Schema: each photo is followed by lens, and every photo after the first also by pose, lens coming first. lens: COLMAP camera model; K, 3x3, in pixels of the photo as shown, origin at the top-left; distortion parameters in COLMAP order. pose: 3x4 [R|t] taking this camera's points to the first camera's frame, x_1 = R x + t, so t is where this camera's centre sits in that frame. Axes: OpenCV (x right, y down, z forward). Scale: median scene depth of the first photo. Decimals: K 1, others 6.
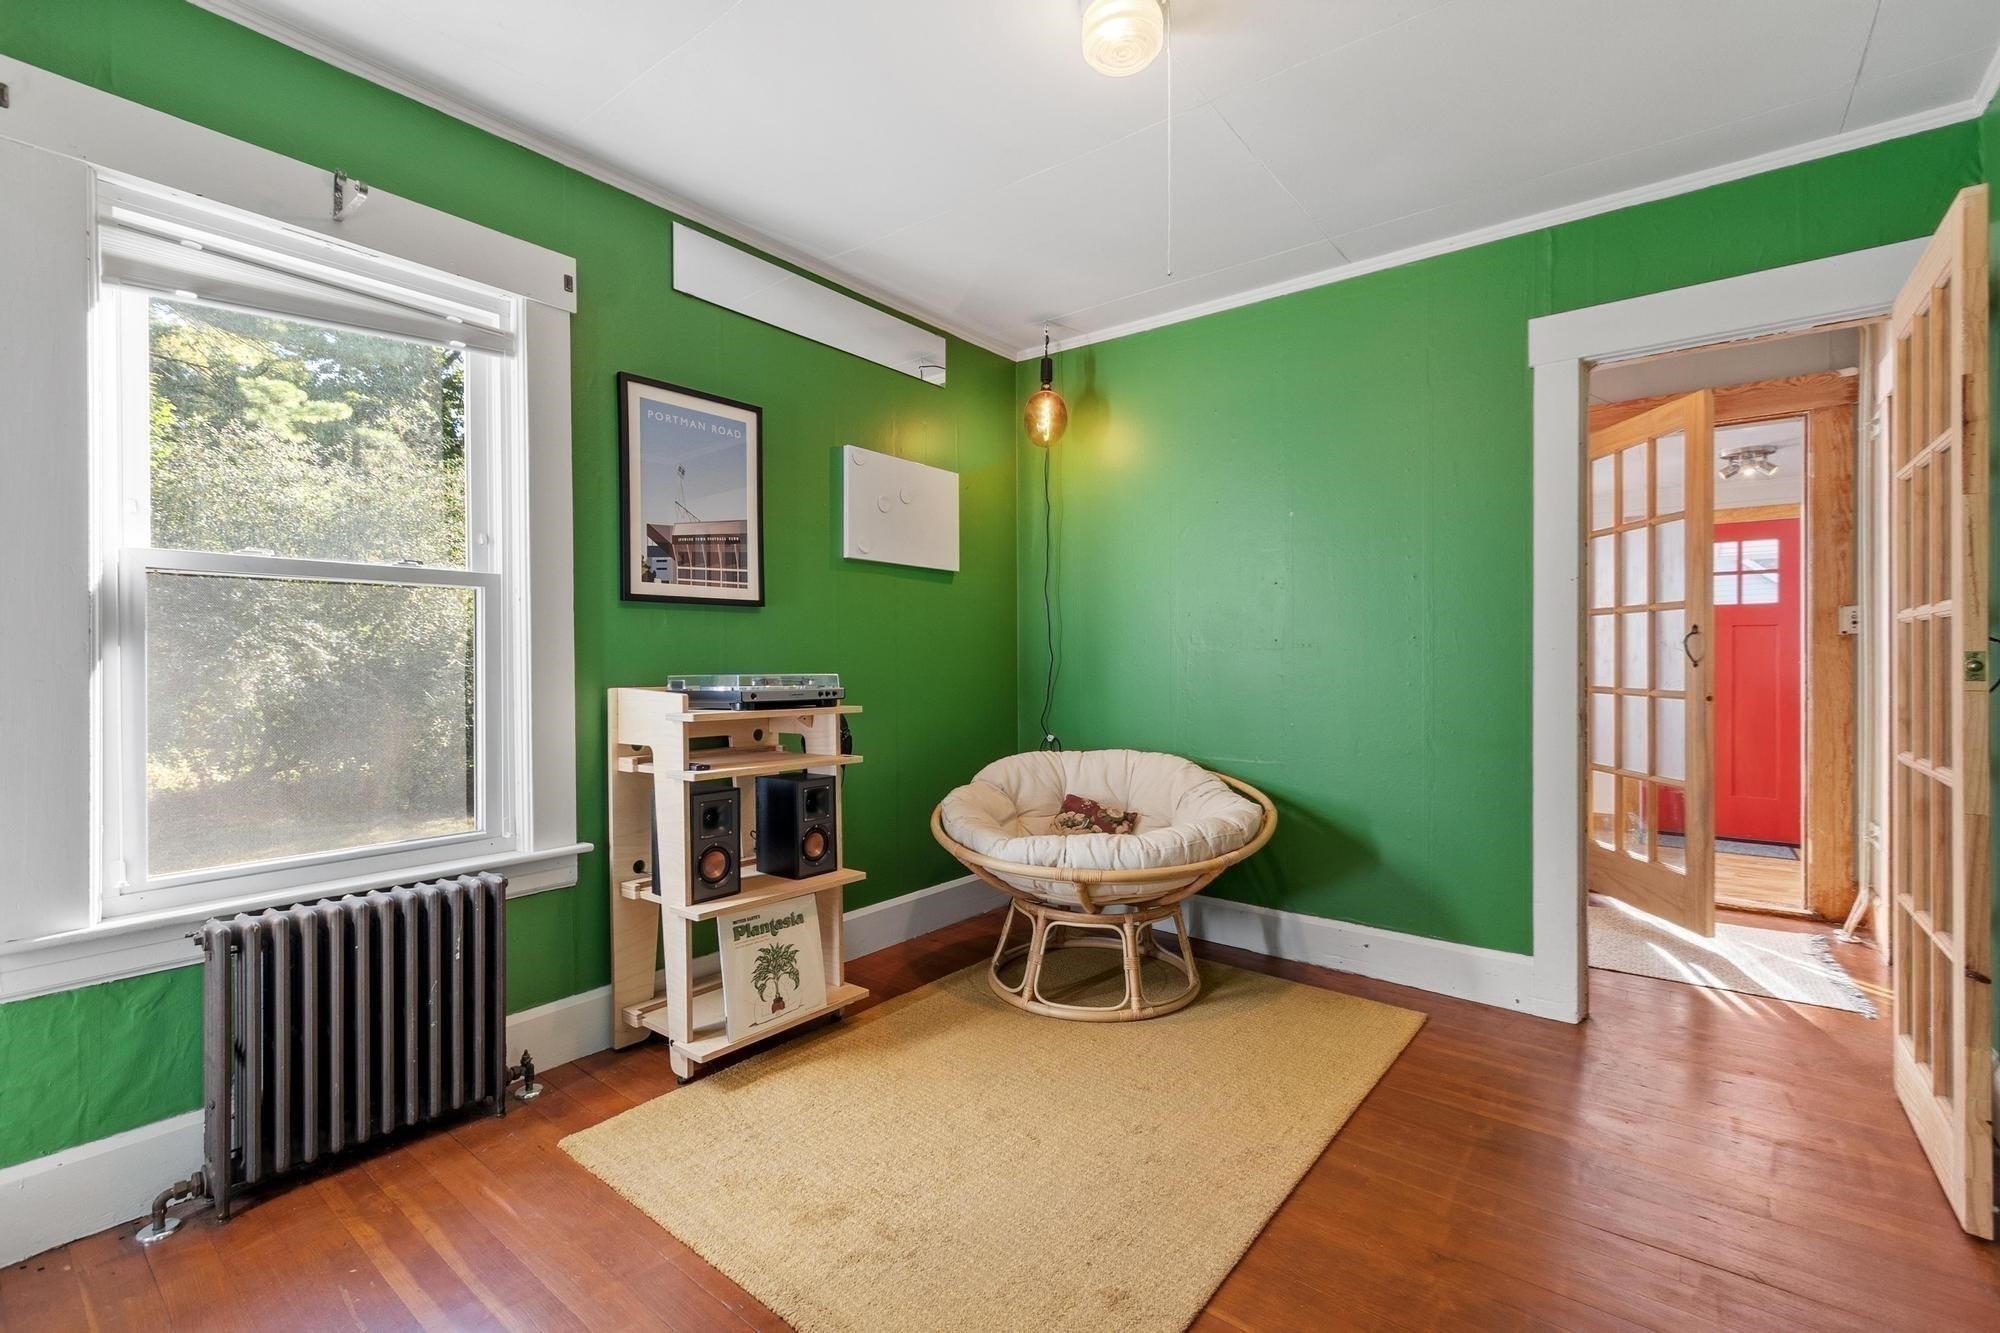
lens RADIAL K [[864.7, 0, 1005.3], [0, 864.7, 660.3], [0, 0, 1]] dist [0.000985, 0.000532]
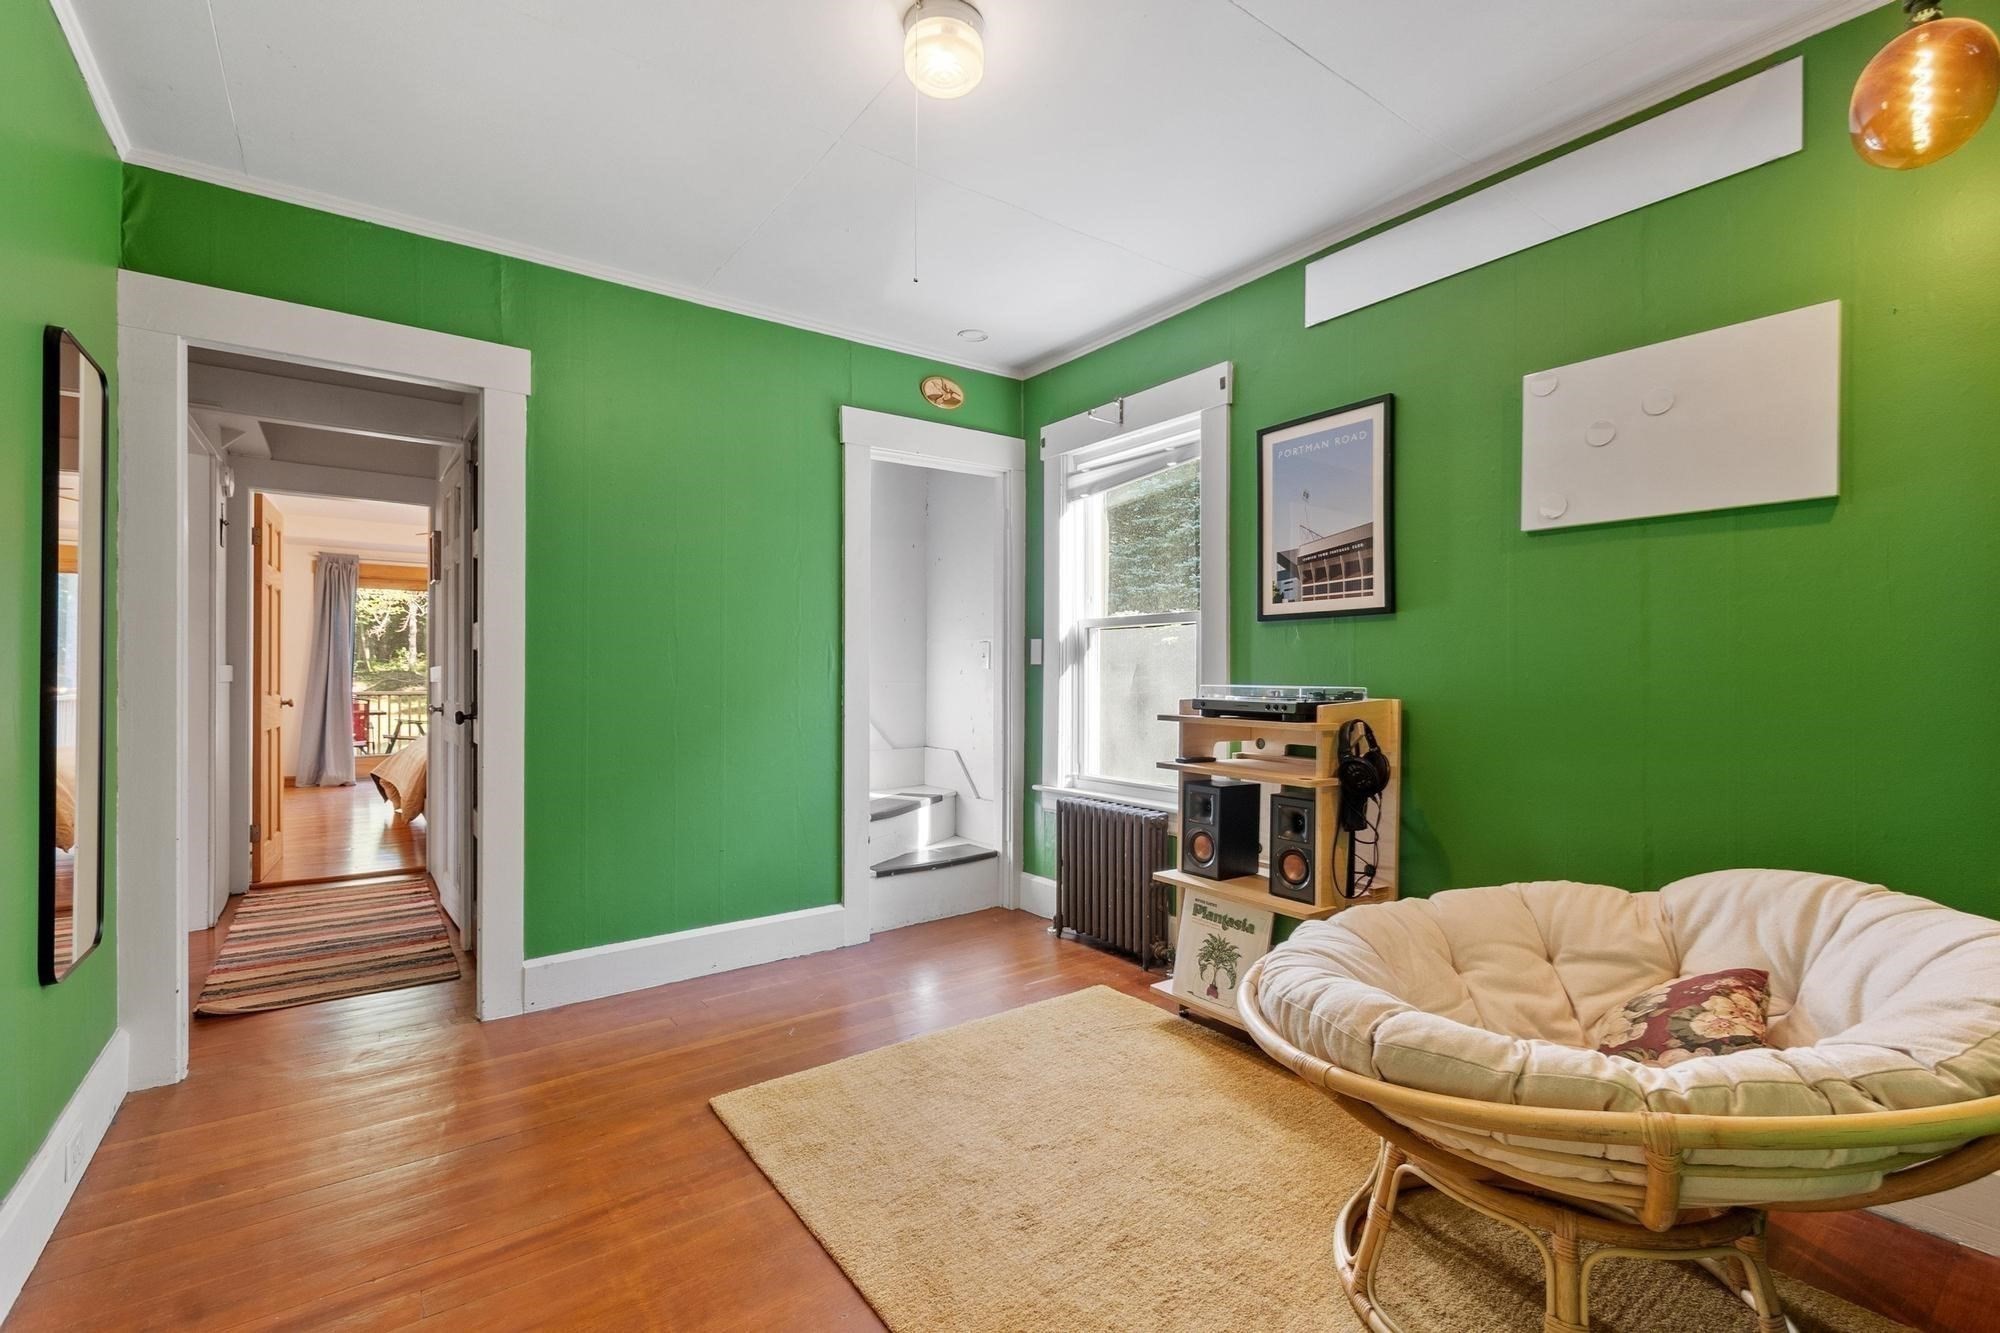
lens RADIAL K [[864.7, 0, 1002.6], [0, 864.7, 667.6], [0, 0, 1]] dist [0.000985, 0.000532]
pose [[-0.253263, -0.002723, -0.967394, 0.773428], [-0.001949, 0.999995, -0.002304, -0.002248], [0.967396, 0.001302, -0.253267, 0.929106]]
